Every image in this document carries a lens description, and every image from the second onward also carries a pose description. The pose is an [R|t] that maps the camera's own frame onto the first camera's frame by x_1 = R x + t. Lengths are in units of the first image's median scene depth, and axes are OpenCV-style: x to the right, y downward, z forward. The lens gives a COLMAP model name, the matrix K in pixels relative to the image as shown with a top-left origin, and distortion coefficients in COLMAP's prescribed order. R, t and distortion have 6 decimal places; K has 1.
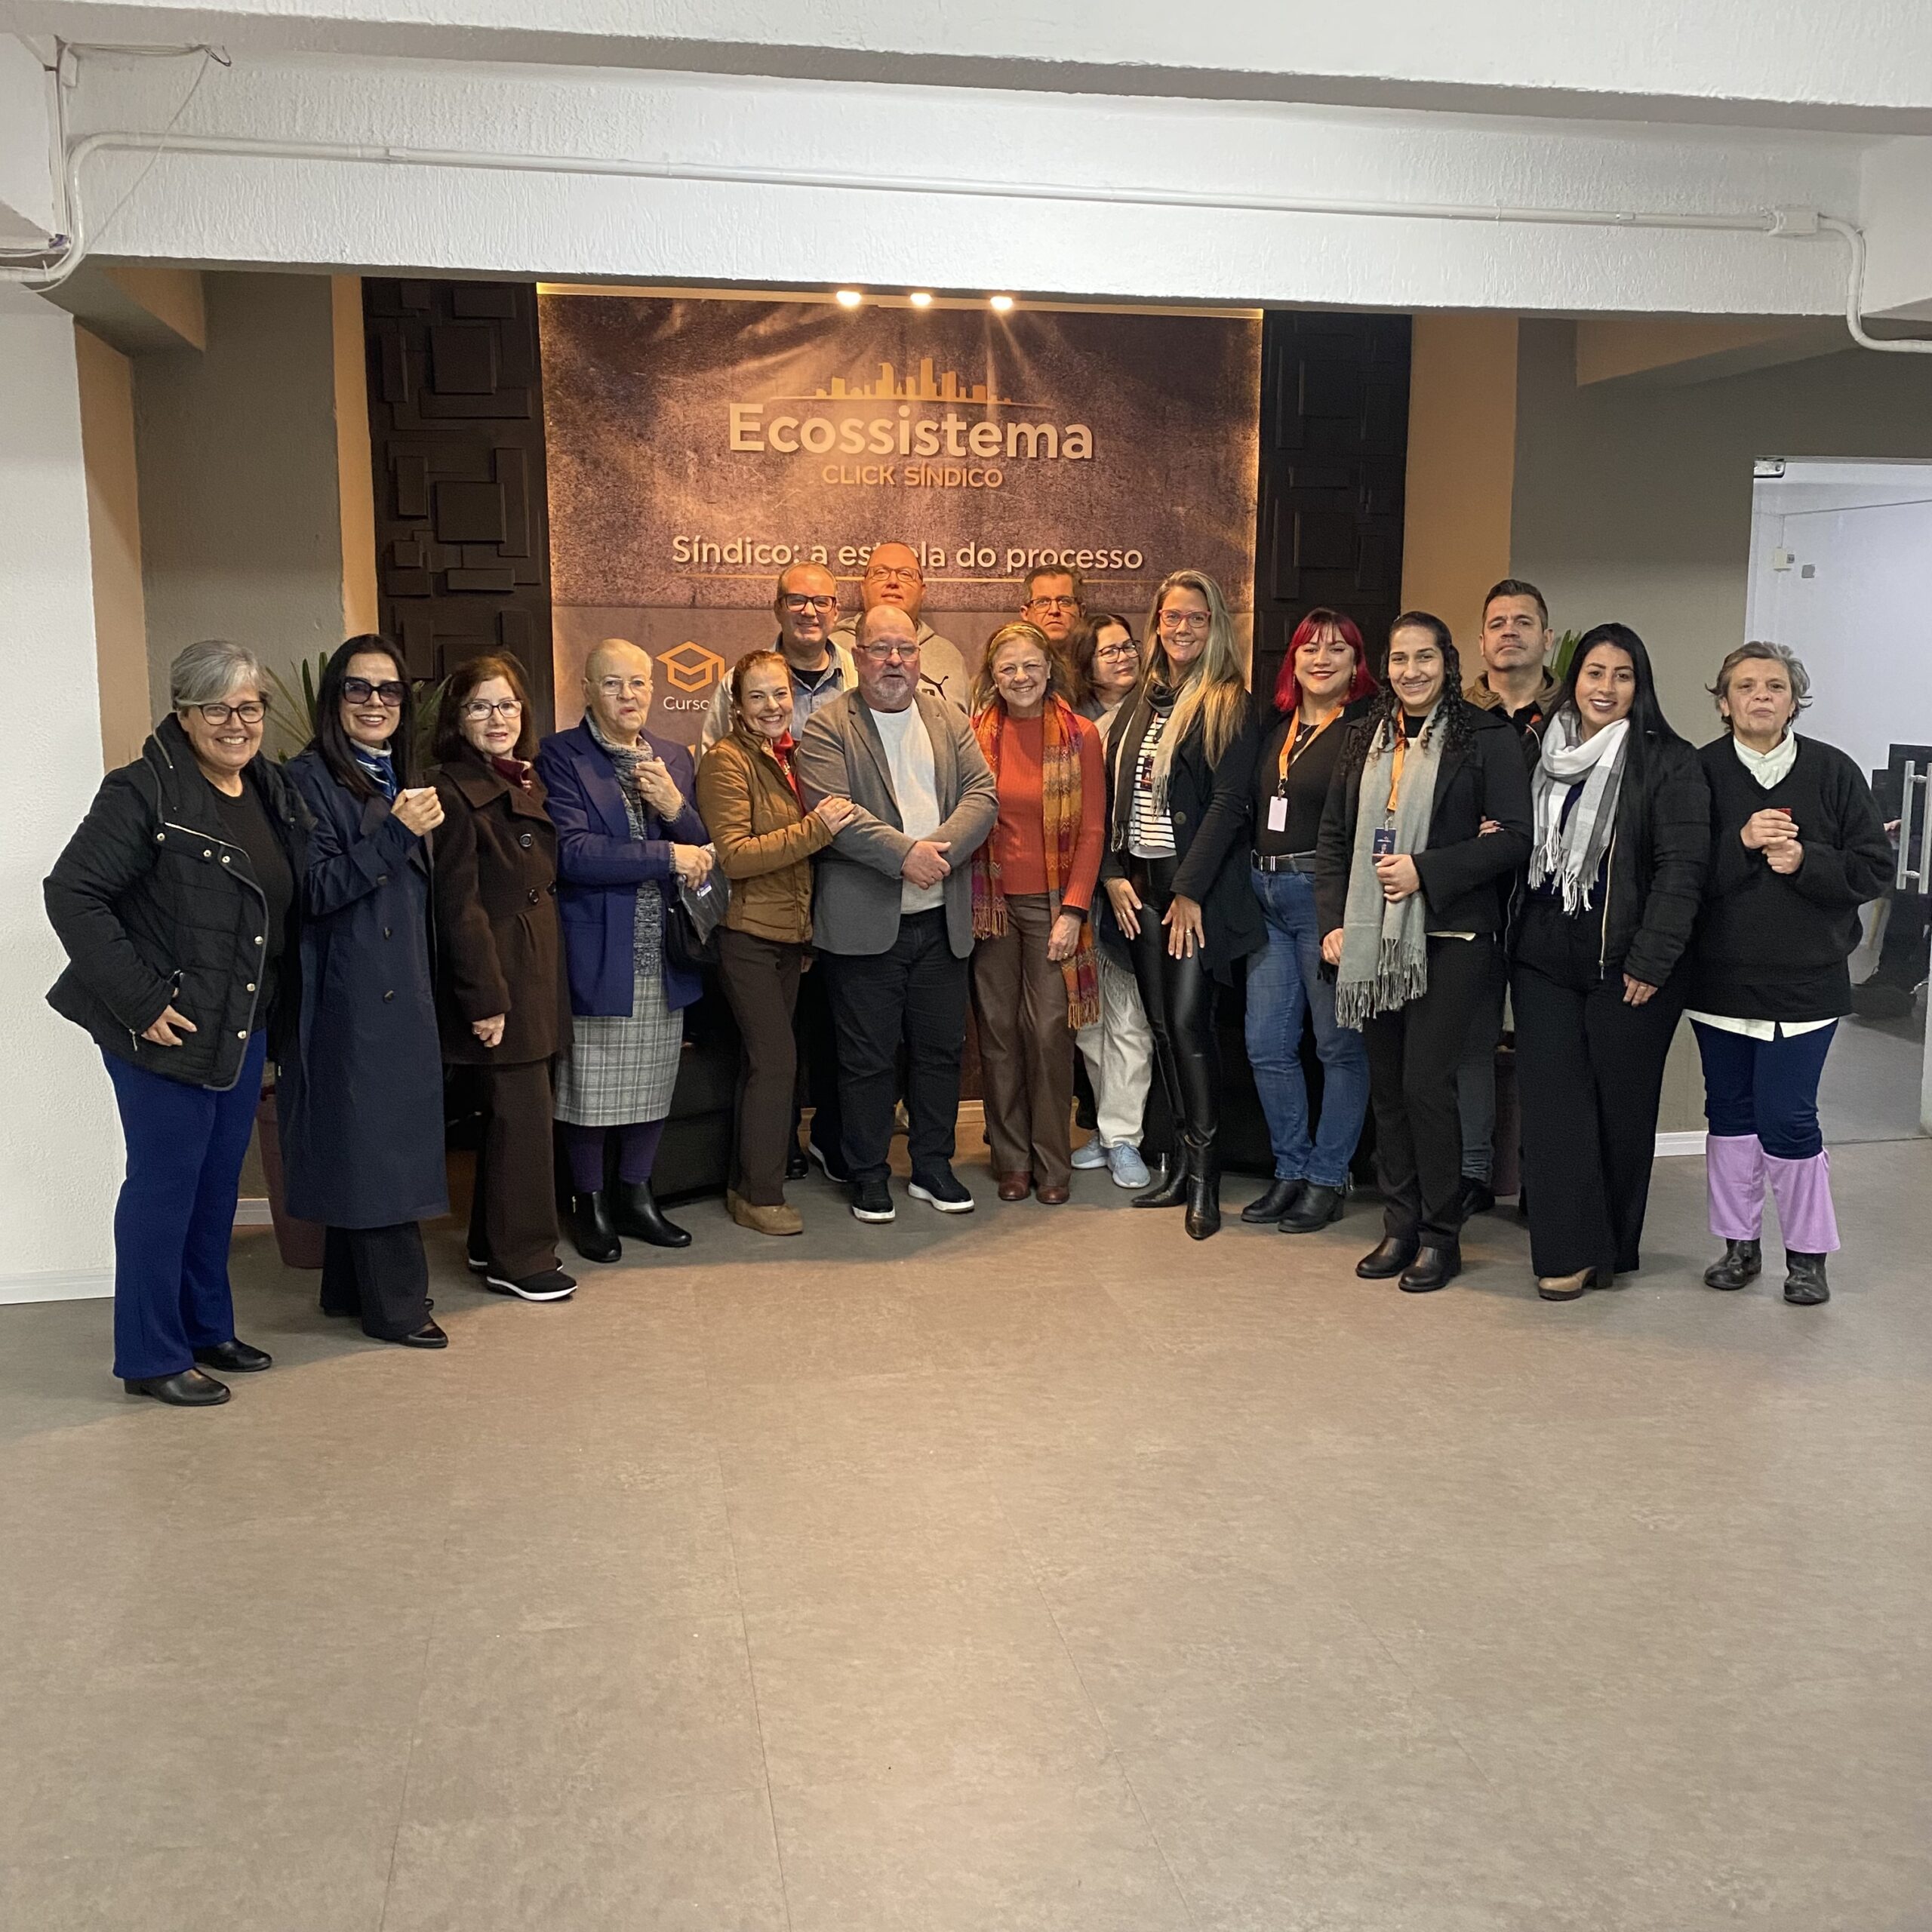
lens RADIAL K [[2122.8, 0, 929.4], [0, 2122.8, 998.1], [0, 0, 1]] dist [0.000898, 0.000000]
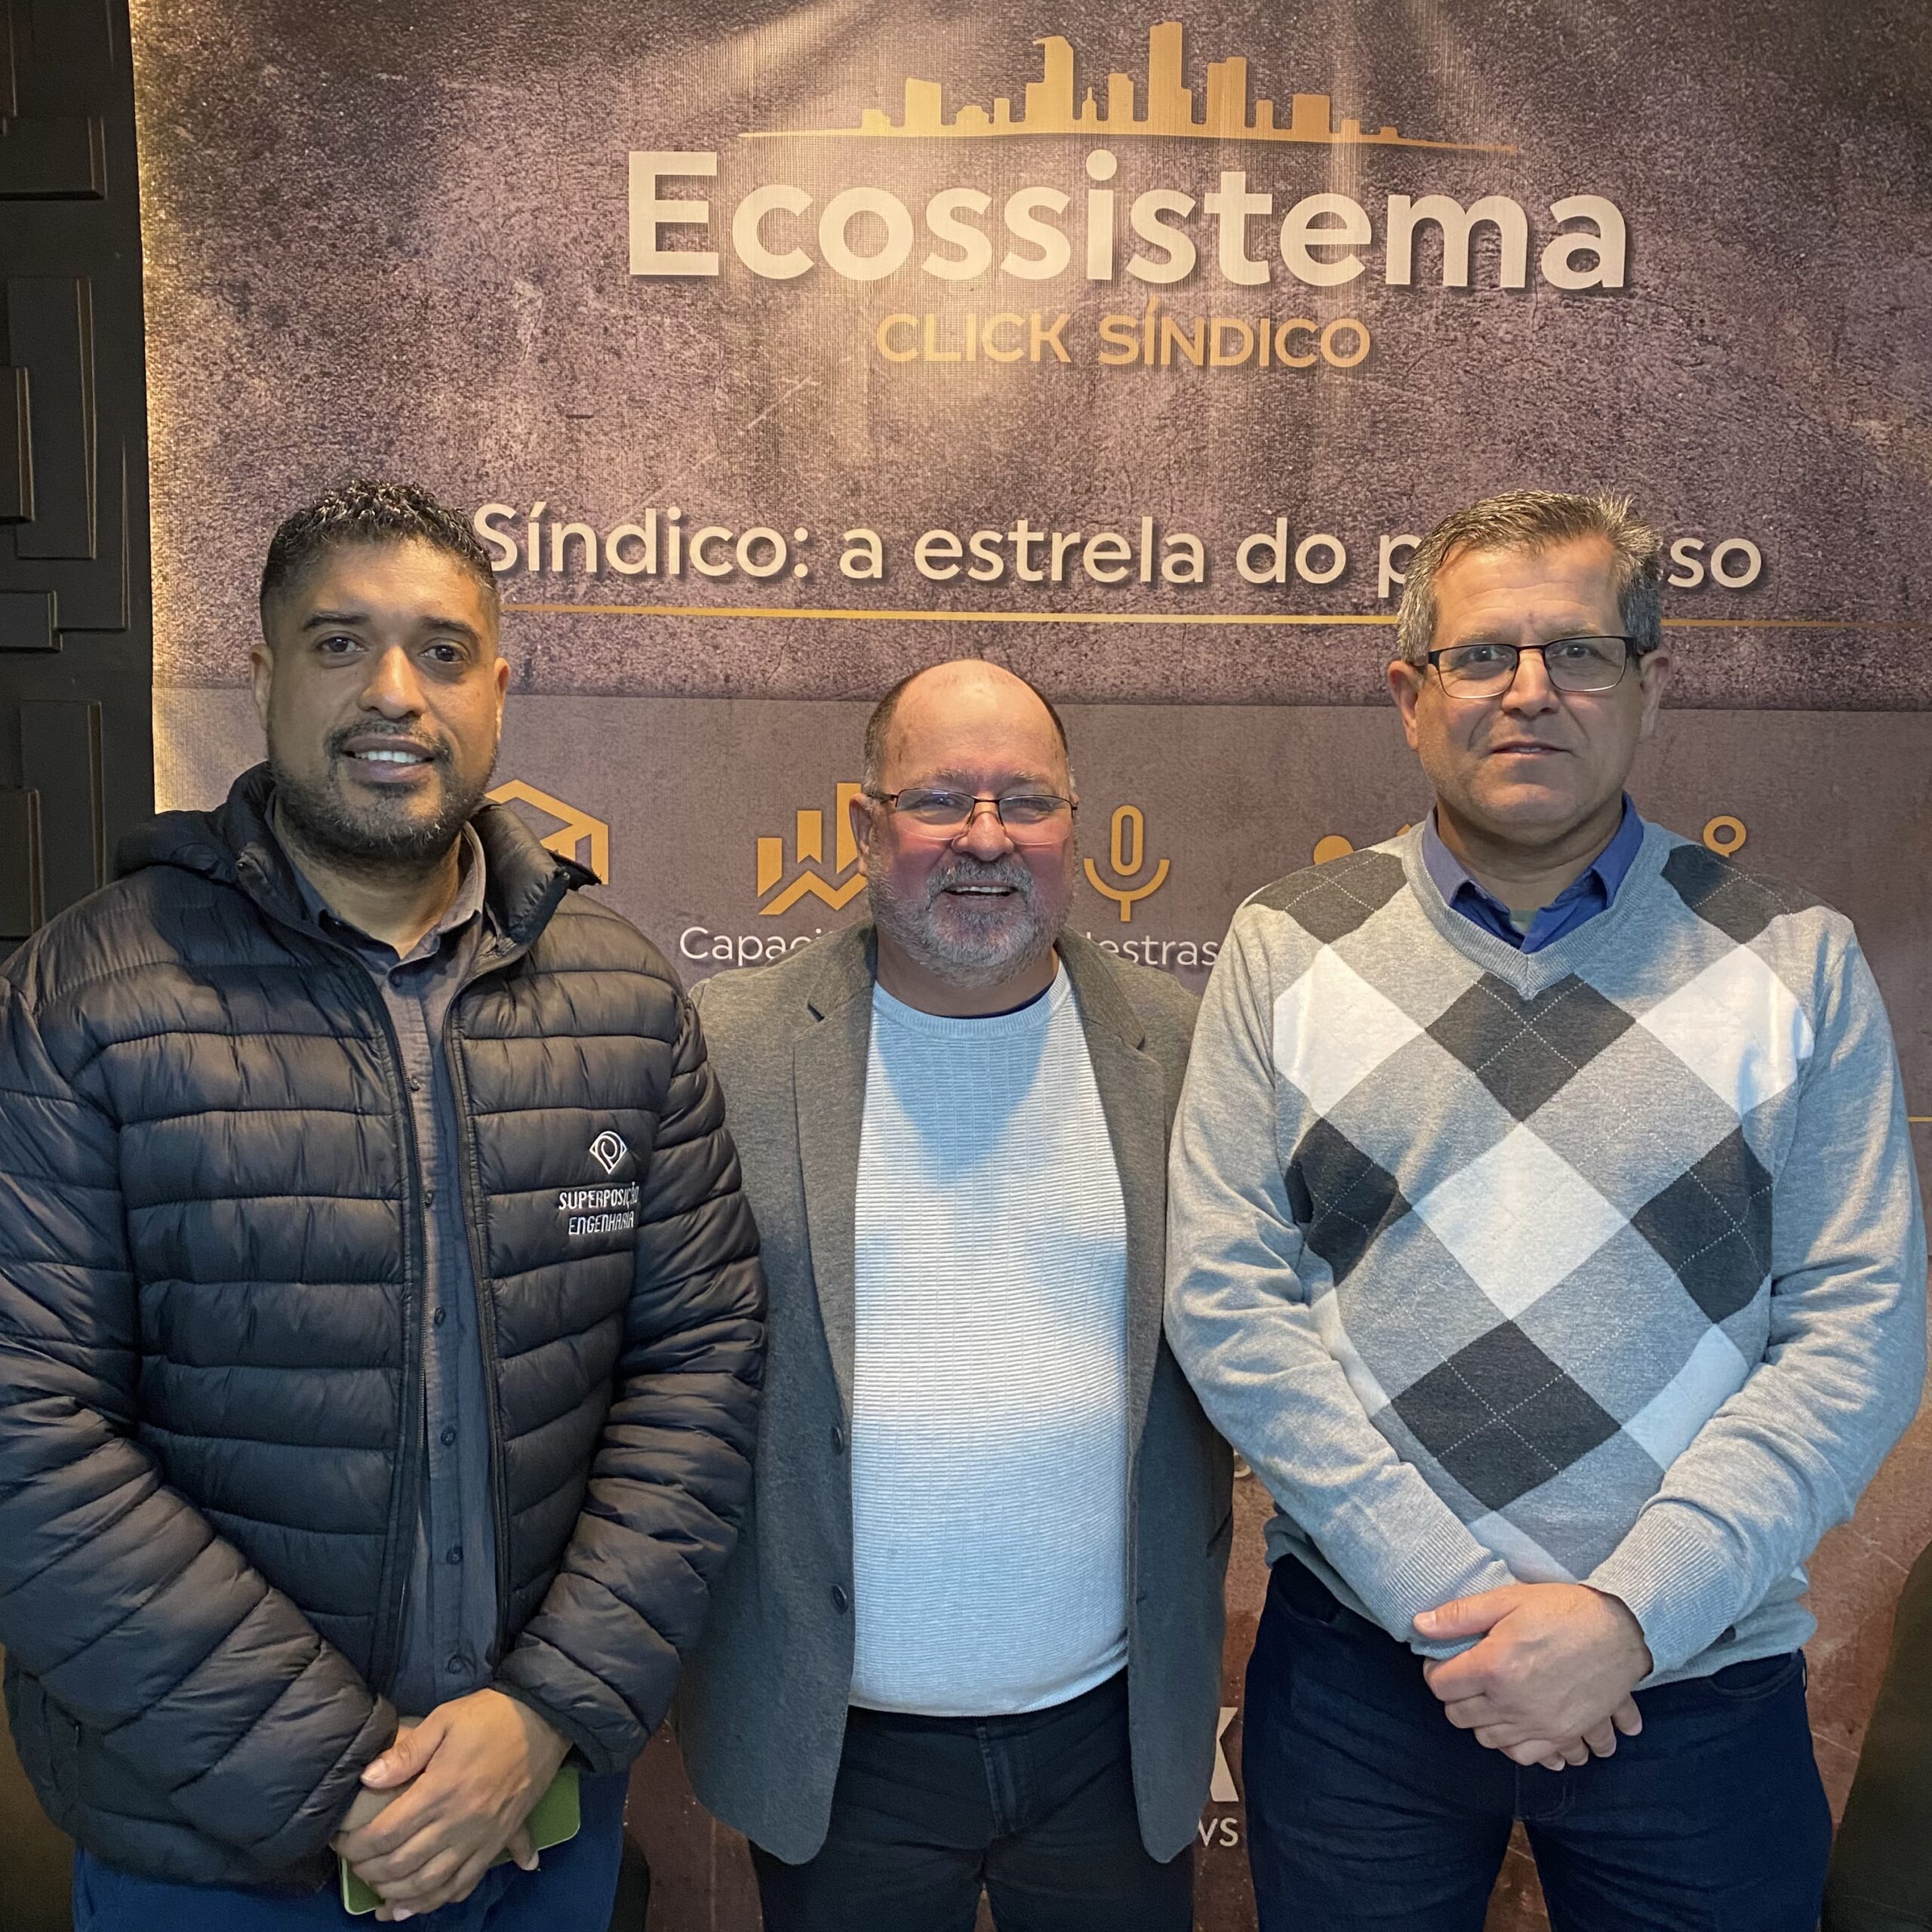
lens RADIAL K [[2122.8, 0, 925.8], [0, 2122.8, 1003.2], [0, 0, 1]] dist [0.000898, 0.000000]
pose [[0.980986, 0.025798, -0.192358, 0.033264], [-0.038751, 0.997205, -0.063882, -0.107291], [0.190172, 0.070121, 0.979243, 0.647769]]
